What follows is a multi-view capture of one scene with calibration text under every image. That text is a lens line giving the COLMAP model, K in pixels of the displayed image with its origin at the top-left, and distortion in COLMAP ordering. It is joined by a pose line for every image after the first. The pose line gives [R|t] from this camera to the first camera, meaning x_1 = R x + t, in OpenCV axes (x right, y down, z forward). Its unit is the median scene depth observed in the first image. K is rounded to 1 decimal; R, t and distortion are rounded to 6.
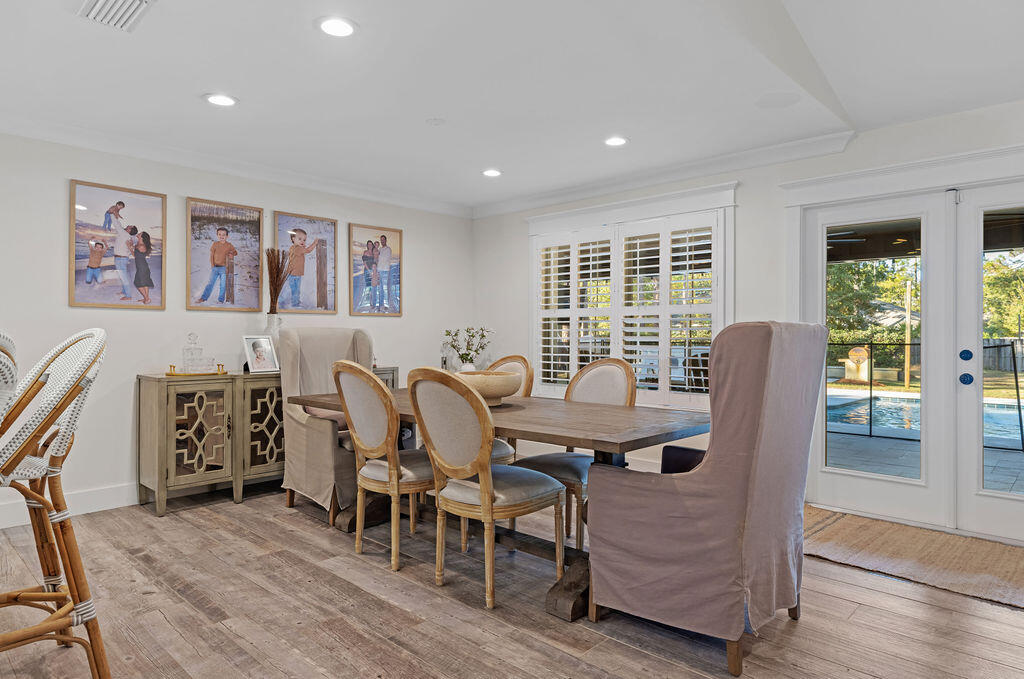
lens RADIAL K [[619.0, 0, 512.0], [0, 619.0, 339.5], [0, 0, 1]] dist [0.021851, 0.000280]
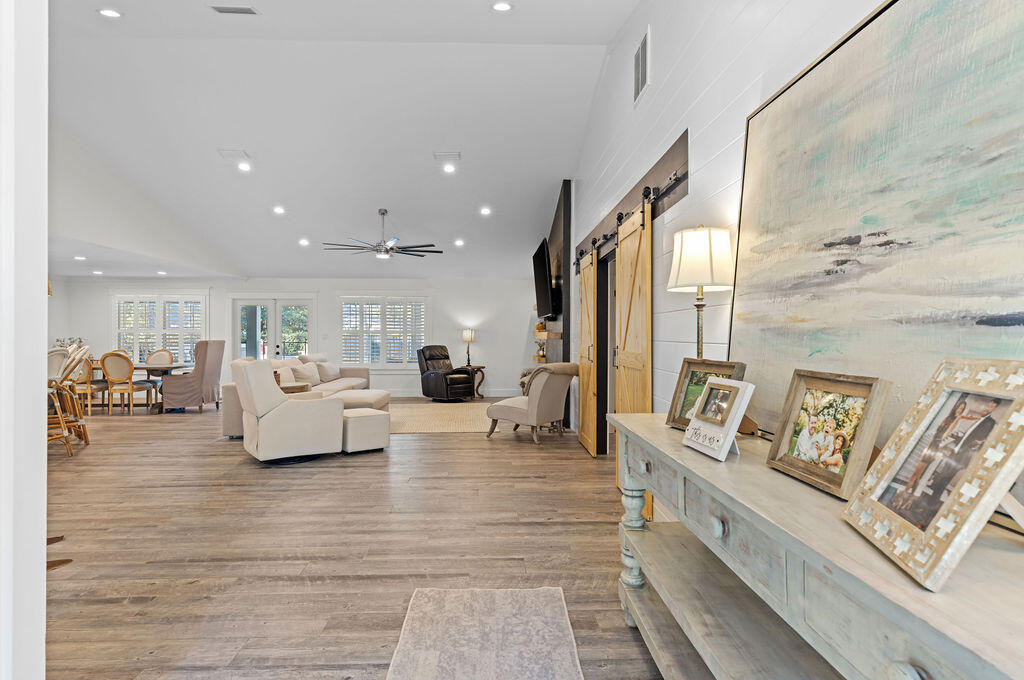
lens RADIAL K [[545.7, 0, 512.0], [0, 545.7, 340.0], [0, 0, 1]] dist [-0.003940, -0.000420]
pose [[0.698691, -0.009829, 0.715356, -0.432698], [0.004341, 0.999945, 0.009500, -0.027925], [-0.715411, -0.003532, 0.698695, -1.635748]]
